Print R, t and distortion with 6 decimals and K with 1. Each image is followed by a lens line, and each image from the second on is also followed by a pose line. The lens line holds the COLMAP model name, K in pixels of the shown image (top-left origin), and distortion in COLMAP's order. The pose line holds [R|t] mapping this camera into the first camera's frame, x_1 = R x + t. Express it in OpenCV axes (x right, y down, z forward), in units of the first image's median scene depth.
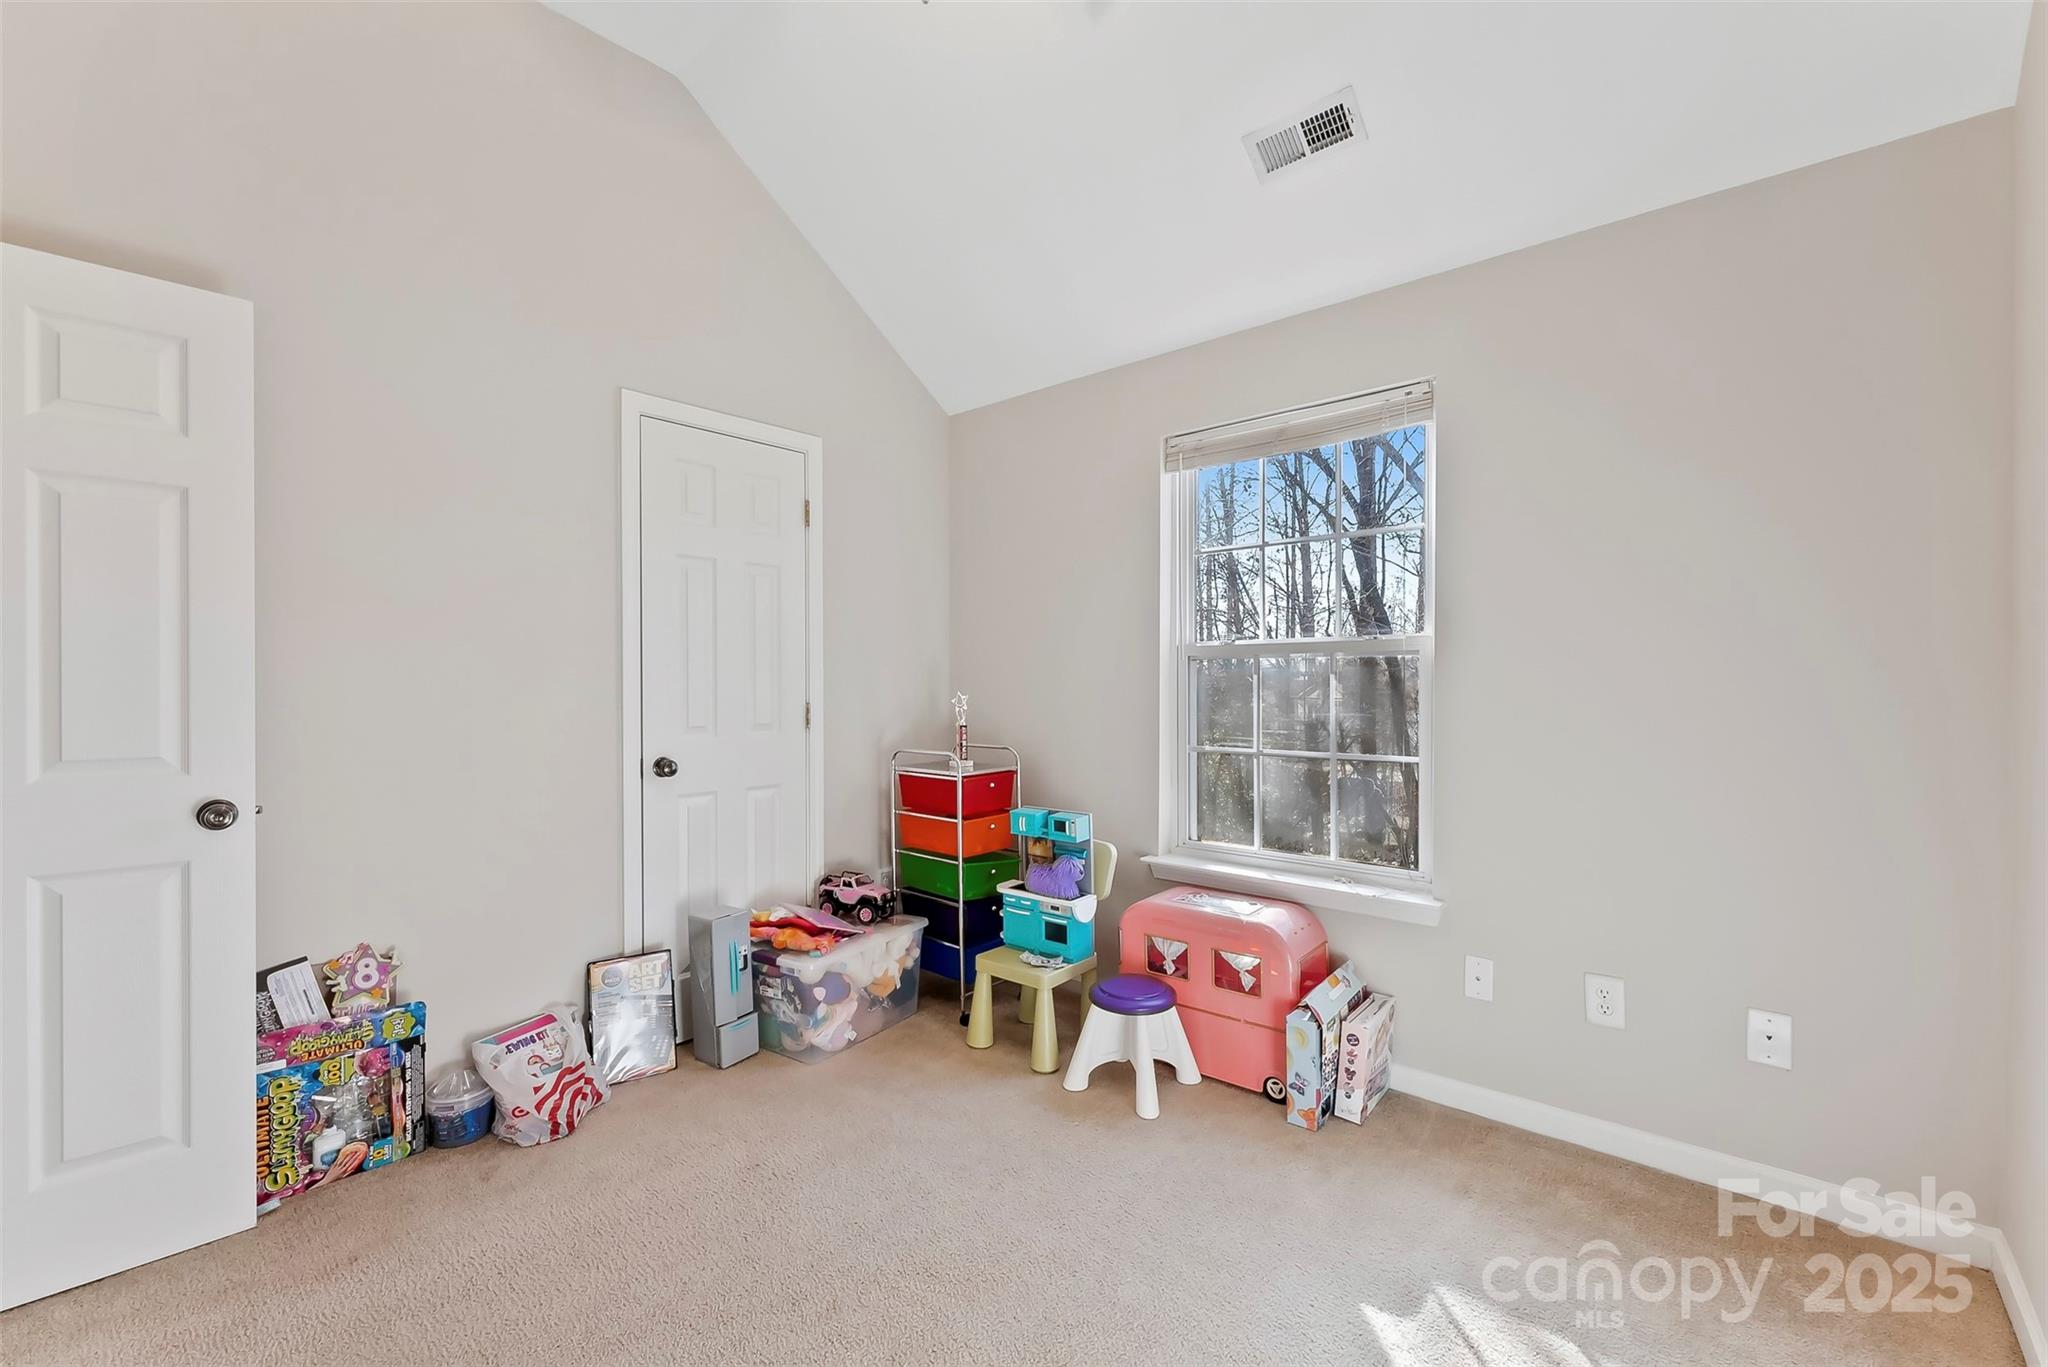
lens RADIAL K [[850.5, 0, 1022.0], [0, 850.5, 689.0], [0, 0, 1]] dist [0.000193, -0.000040]
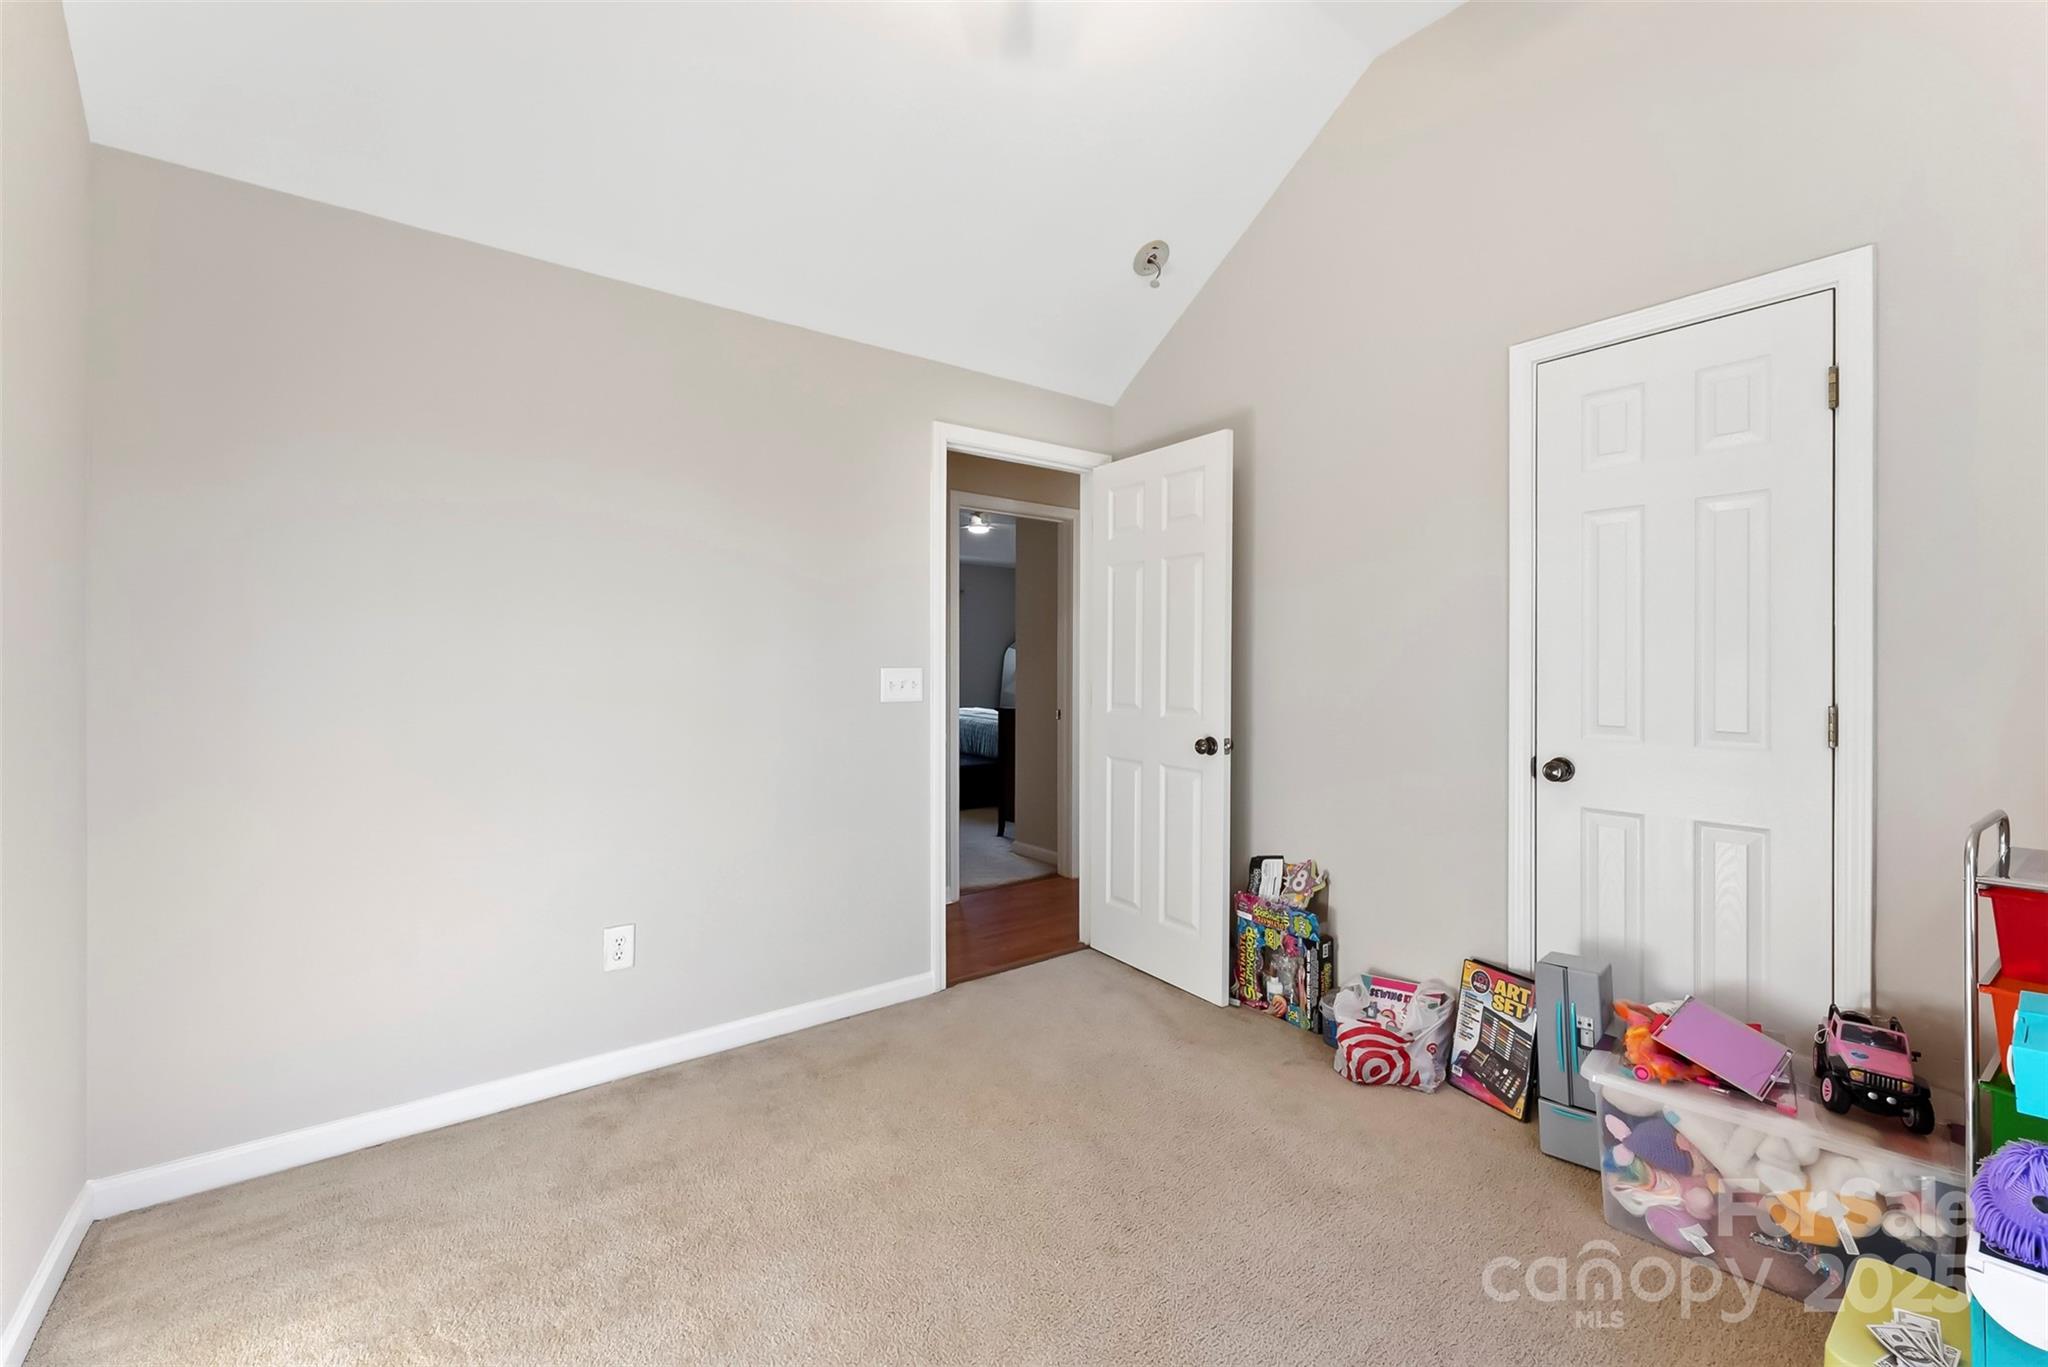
lens RADIAL K [[846.5, 0, 1027.0], [0, 846.5, 667.5], [0, 0, 1]] dist [0.001387, 0.000046]
pose [[-0.193684, -0.000467, -0.981064, 0.526890], [-0.015500, 0.999877, 0.002584, -0.003376], [0.980941, 0.015707, -0.193668, 0.676466]]
